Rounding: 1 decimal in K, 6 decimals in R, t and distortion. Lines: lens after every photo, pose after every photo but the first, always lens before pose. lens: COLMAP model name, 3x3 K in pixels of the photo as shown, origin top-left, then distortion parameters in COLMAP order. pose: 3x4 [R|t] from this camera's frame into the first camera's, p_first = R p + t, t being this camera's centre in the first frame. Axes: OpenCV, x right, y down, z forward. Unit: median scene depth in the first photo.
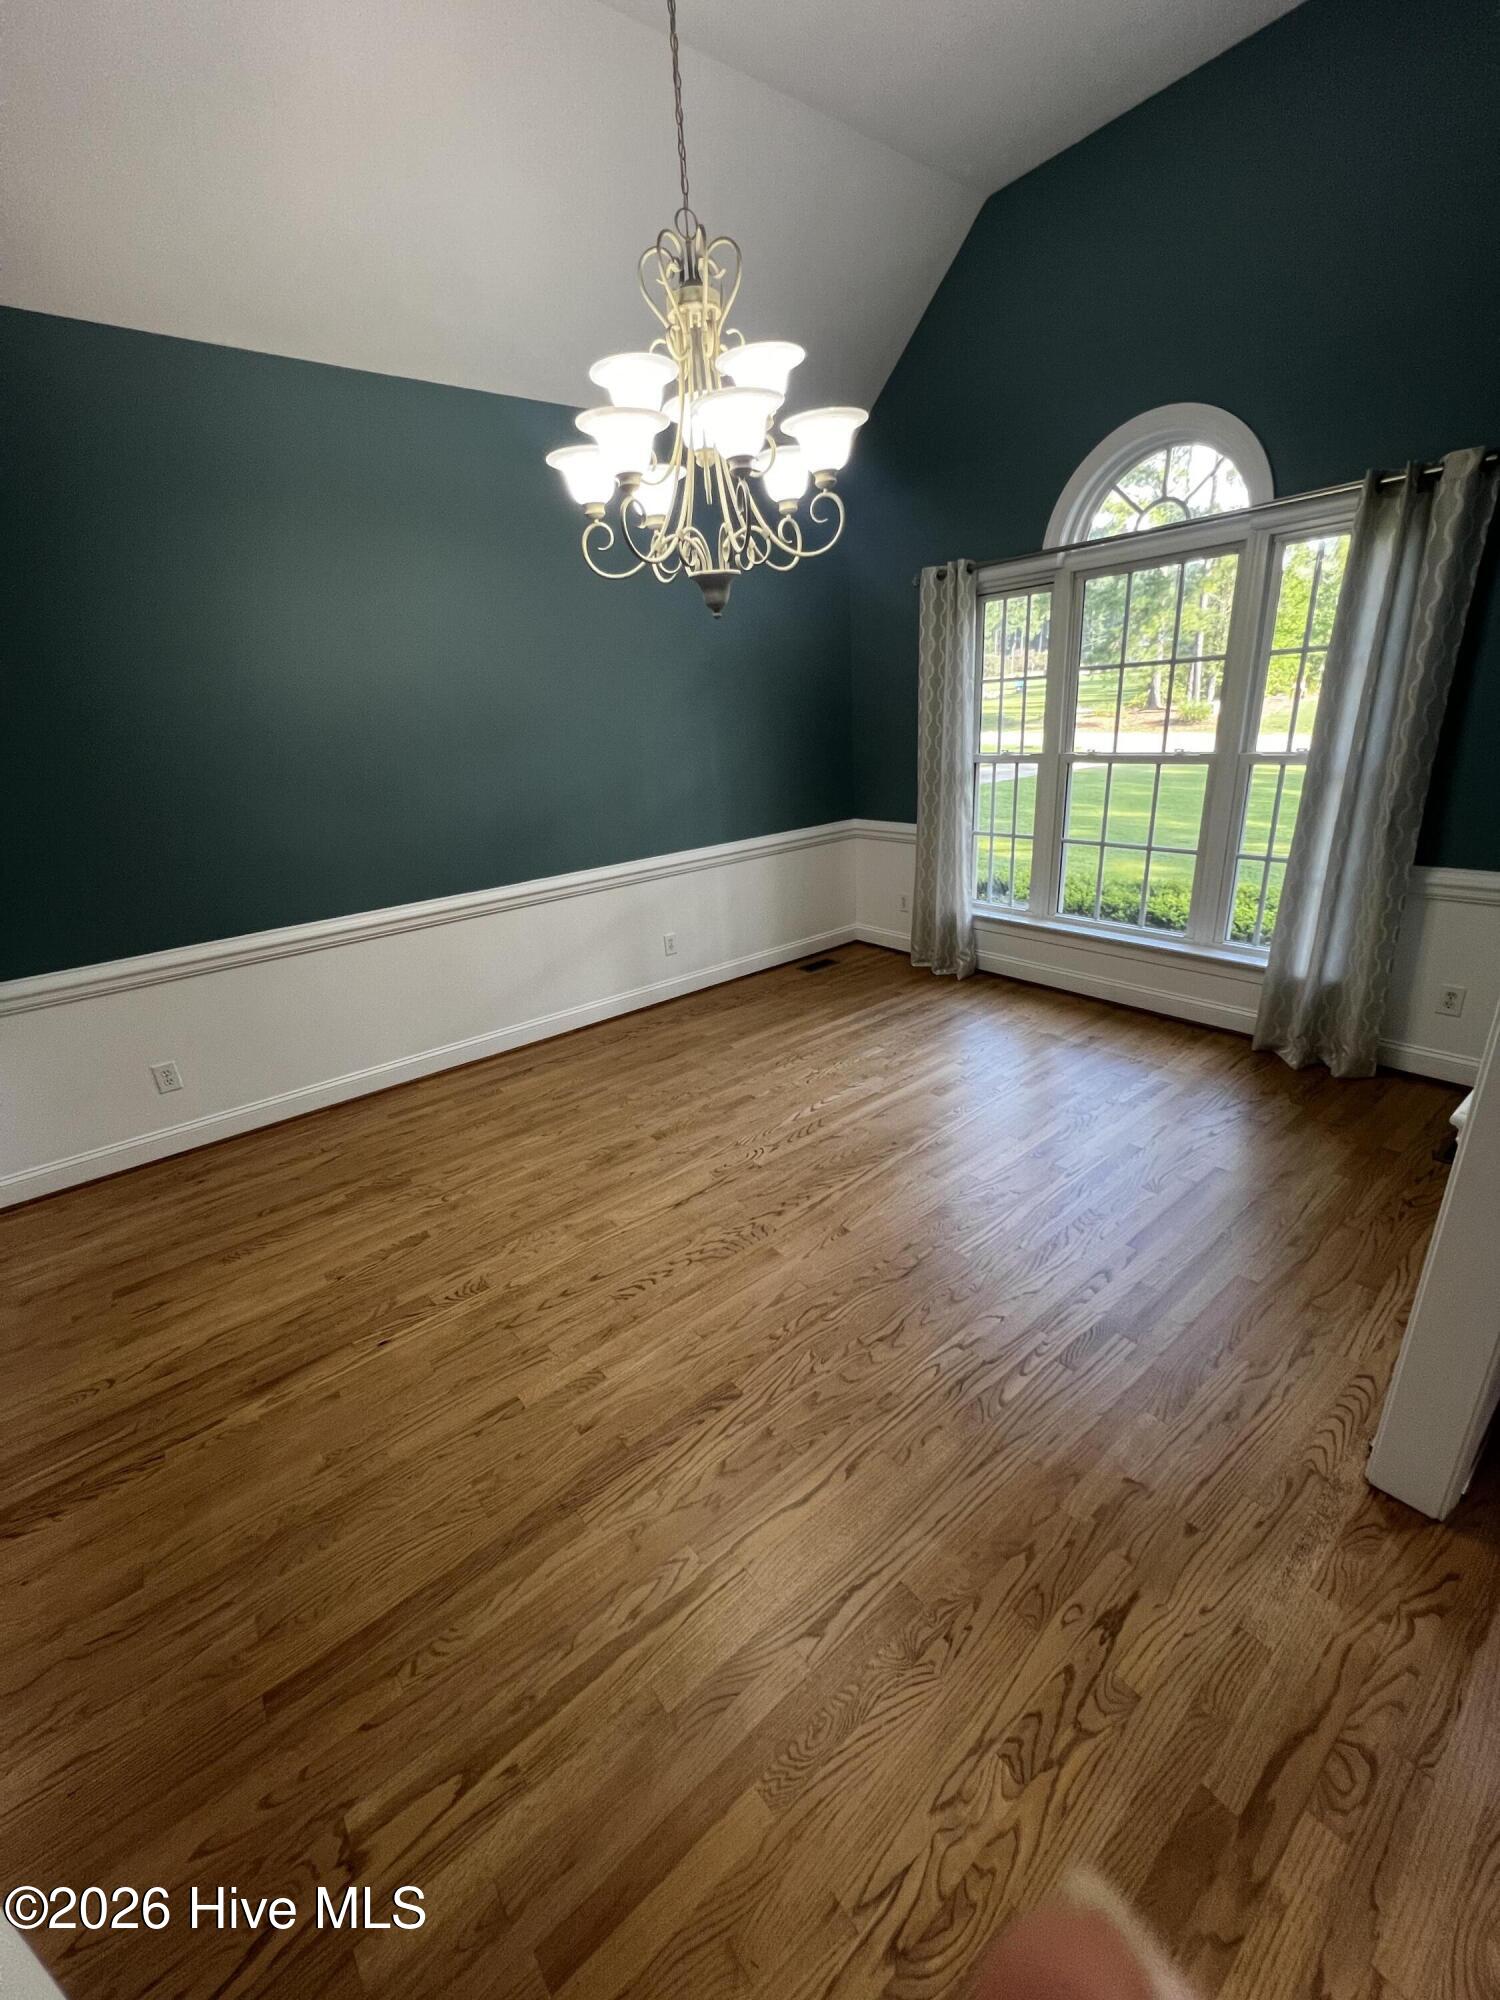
lens RADIAL K [[796.9, 0, 749.1], [0, 796.9, 997.2], [0, 0, 1]] dist [-0.003039, 0.000328]
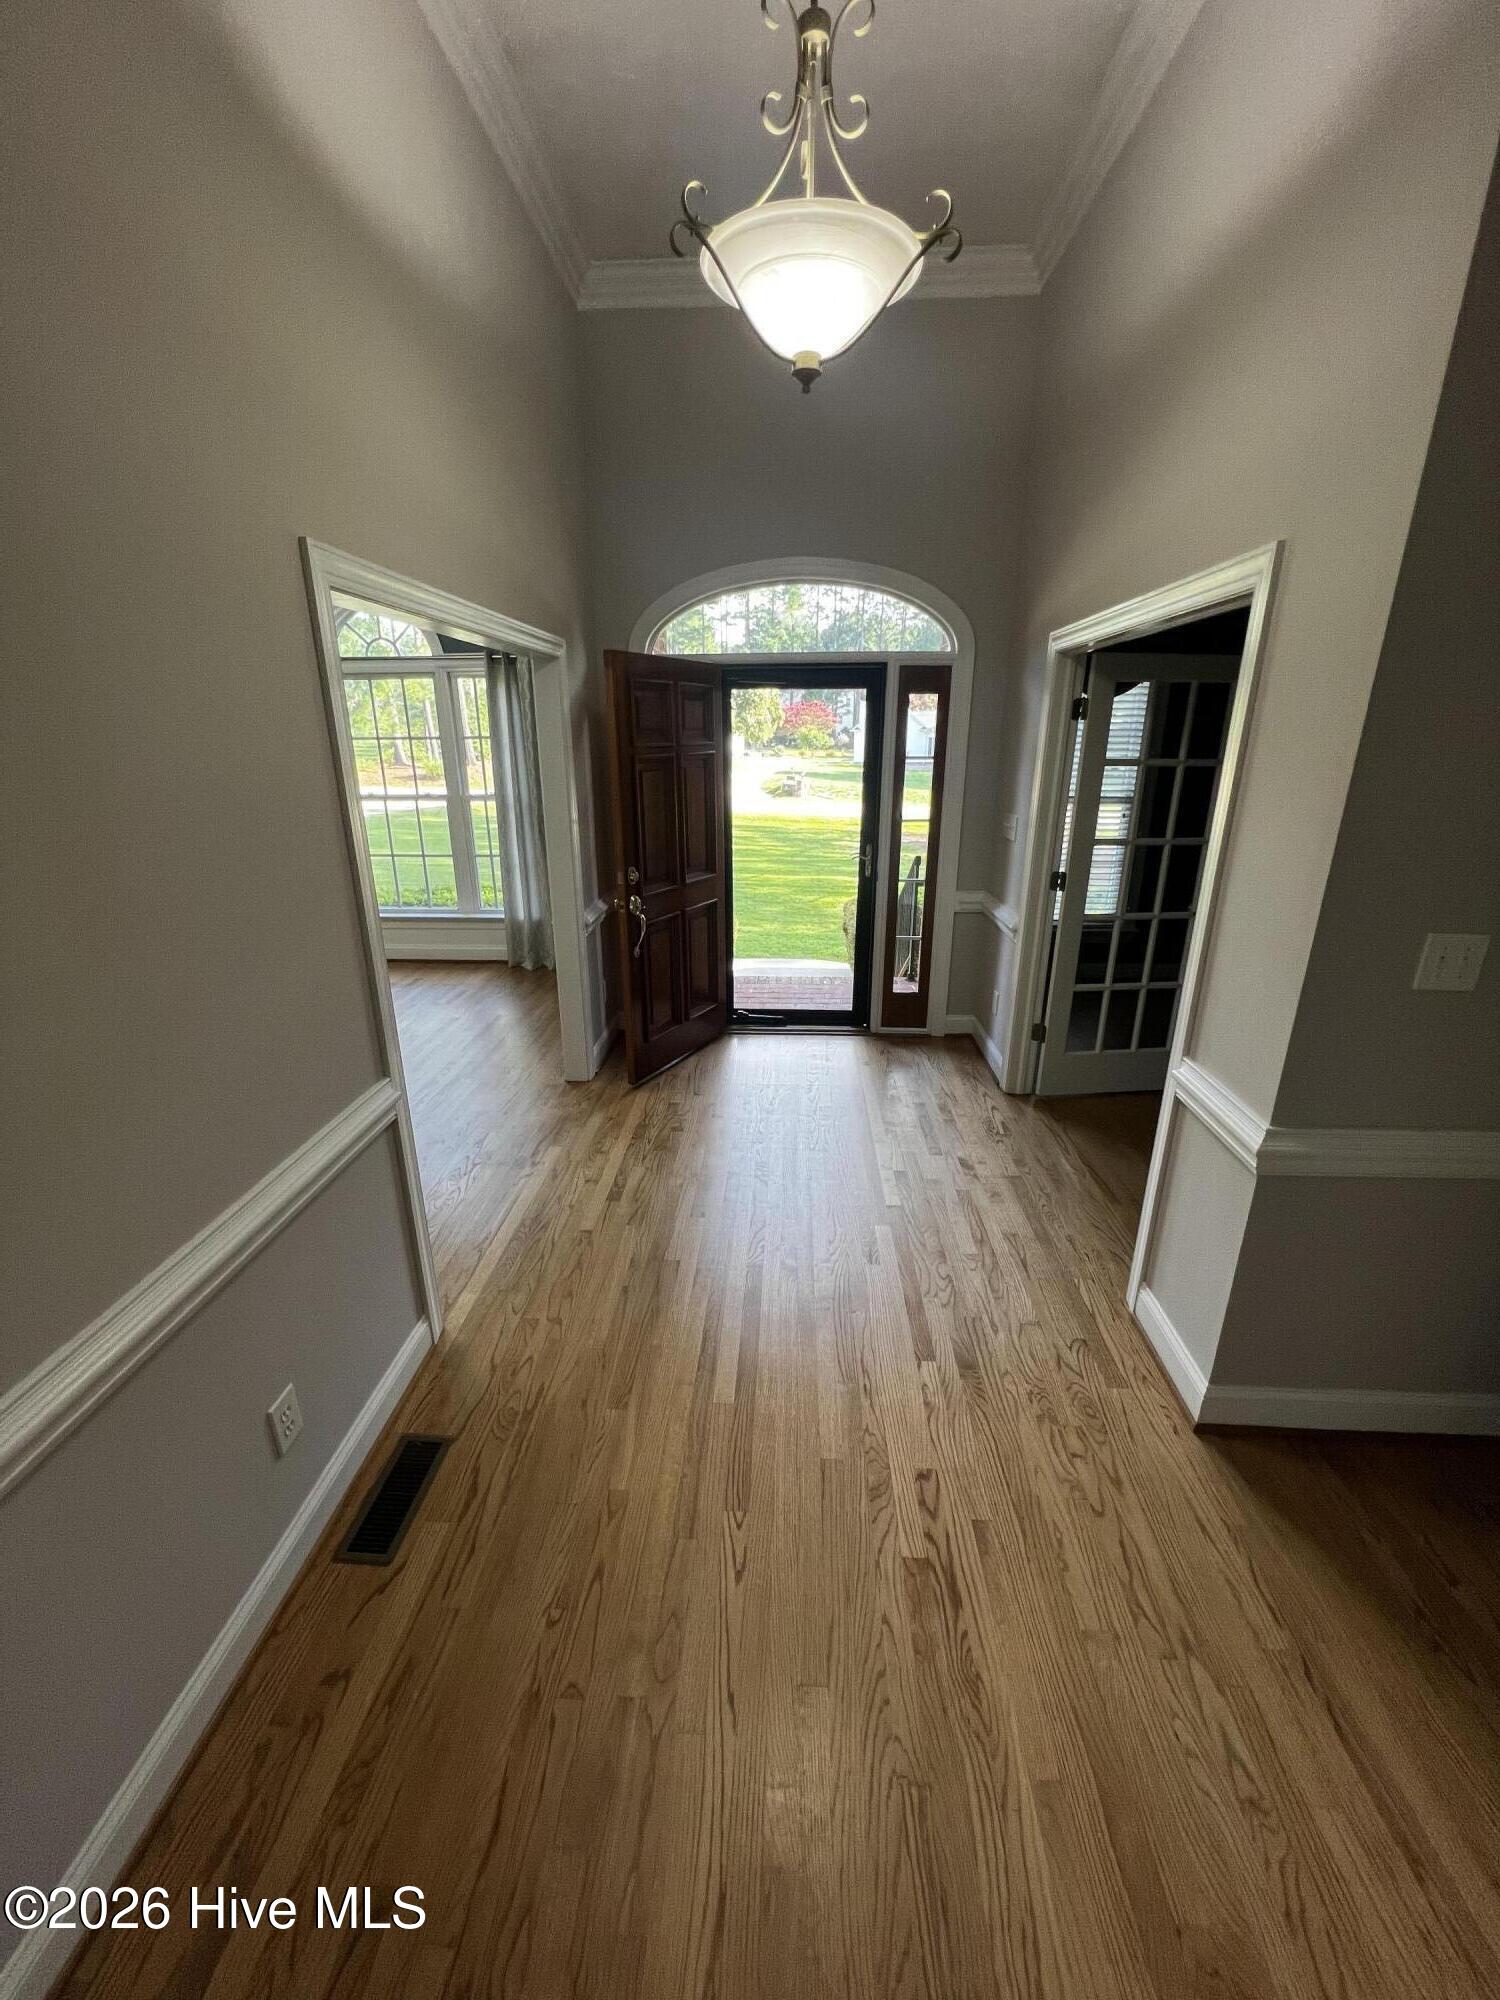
lens RADIAL K [[796.9, 0, 745.8], [0, 796.9, 1002.1], [0, 0, 1]] dist [-0.003039, 0.000328]
pose [[0.666978, -0.179500, 0.723132, -0.283667], [0.220557, 0.974614, 0.038495, 0.191998], [-0.711685, 0.133817, 0.689636, -0.540633]]
